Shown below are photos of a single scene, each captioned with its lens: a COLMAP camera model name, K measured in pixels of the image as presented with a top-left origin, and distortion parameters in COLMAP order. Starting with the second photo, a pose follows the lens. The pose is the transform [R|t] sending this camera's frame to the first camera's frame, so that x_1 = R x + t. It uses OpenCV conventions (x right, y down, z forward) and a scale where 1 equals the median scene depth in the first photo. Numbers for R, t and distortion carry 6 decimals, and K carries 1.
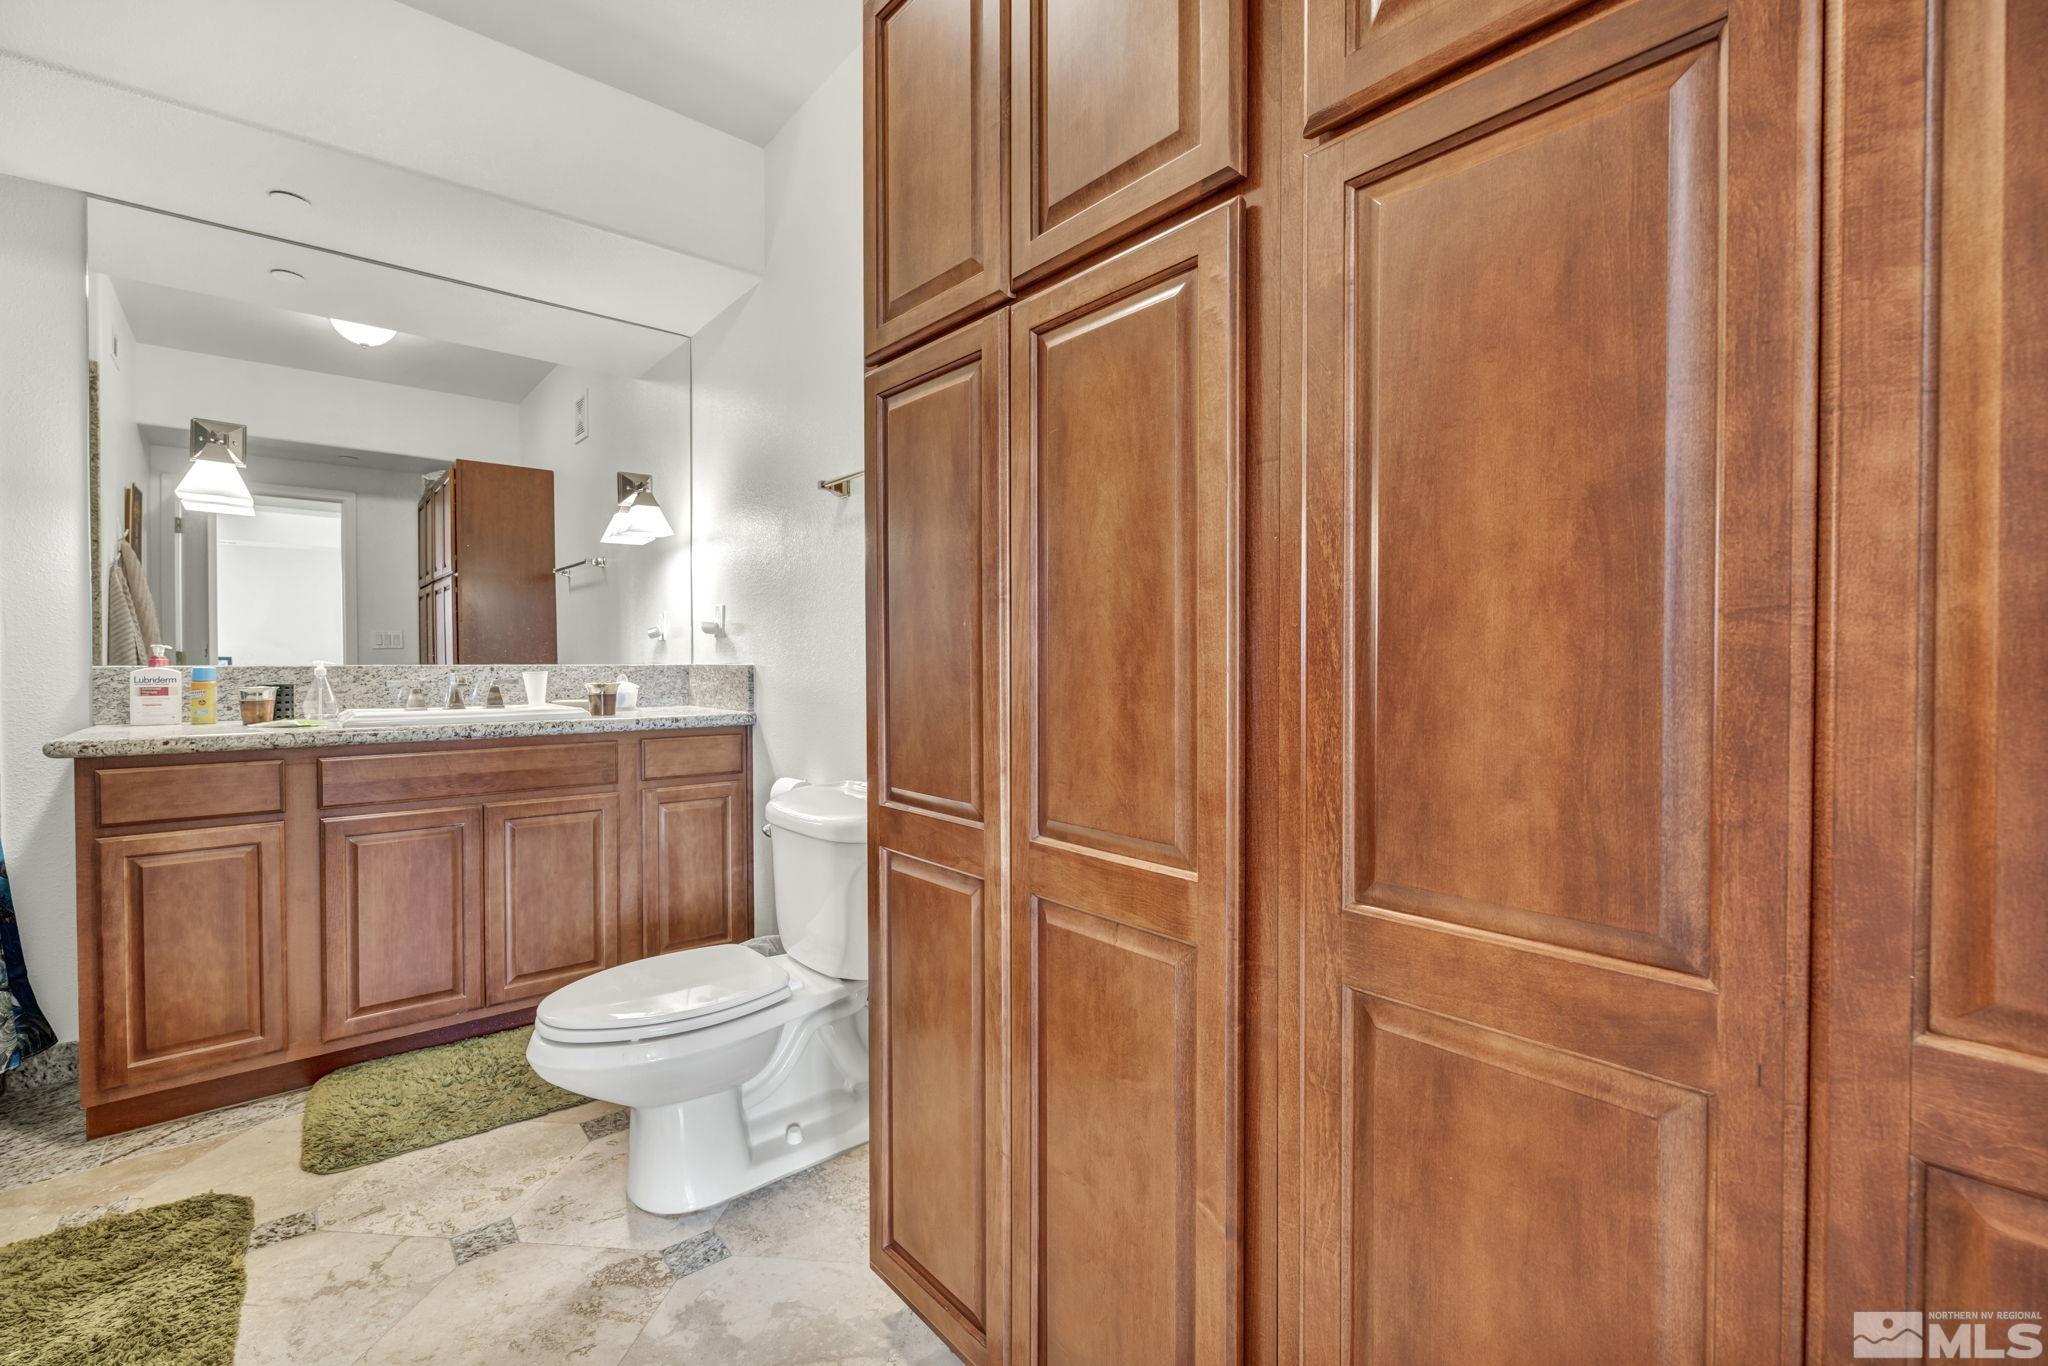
lens RADIAL K [[859.8, 0, 1027.4], [0, 859.8, 673.7], [0, 0, 1]] dist [-0.000071, -0.000025]
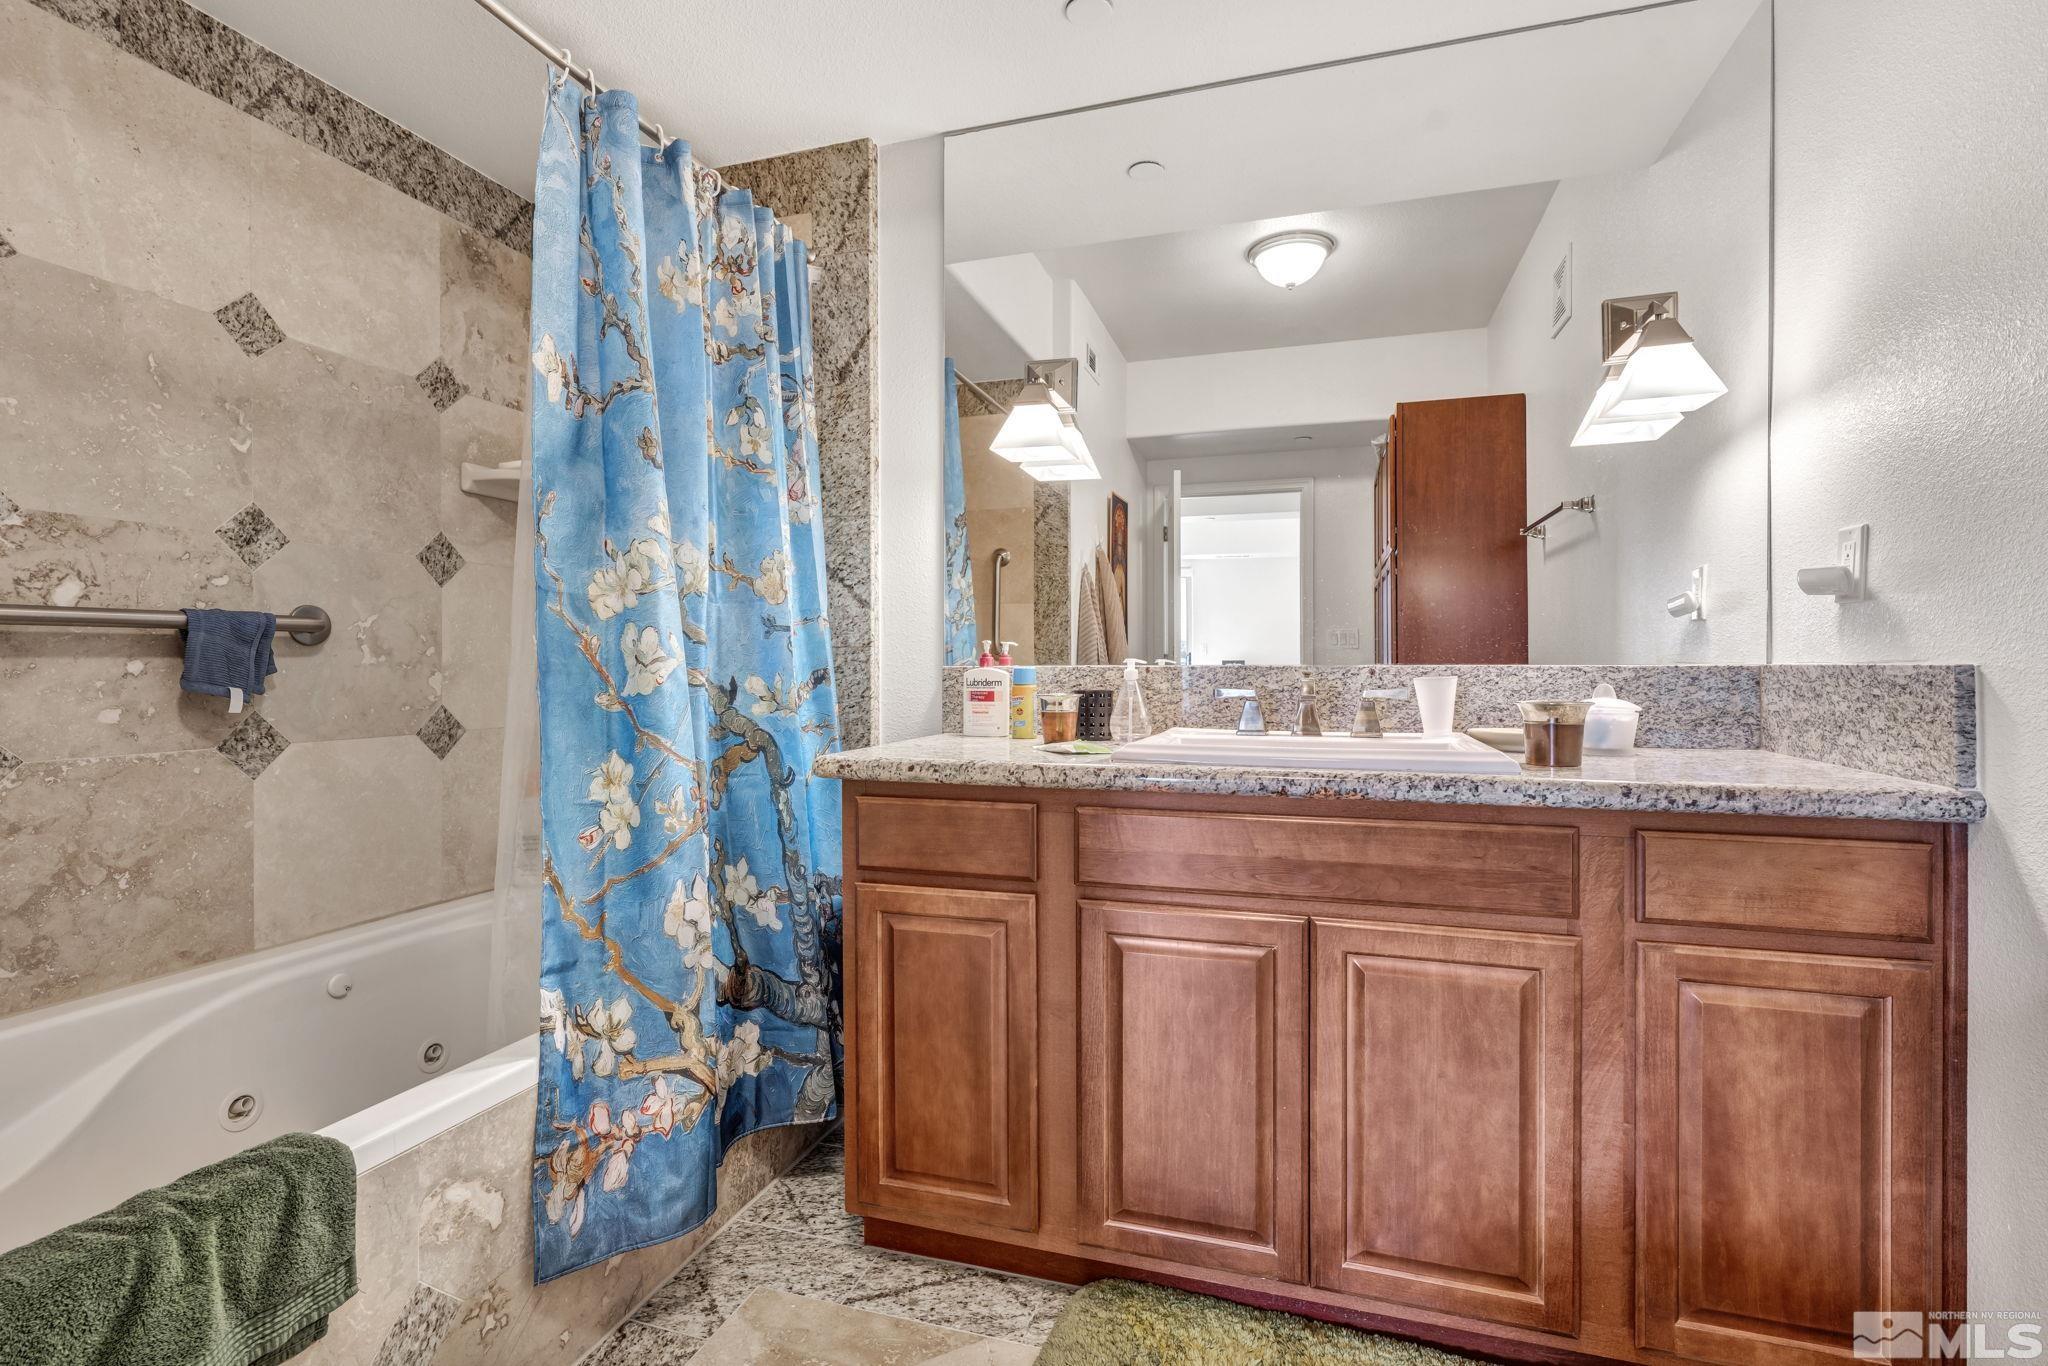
lens RADIAL K [[859.8, 0, 1027.4], [0, 859.8, 673.7], [0, 0, 1]] dist [-0.000071, -0.000025]
pose [[0.480649, 0.007110, -0.876884, -0.220428], [-0.010923, 0.999938, 0.002120, -0.002889], [0.876845, 0.008559, 0.480696, 0.532899]]
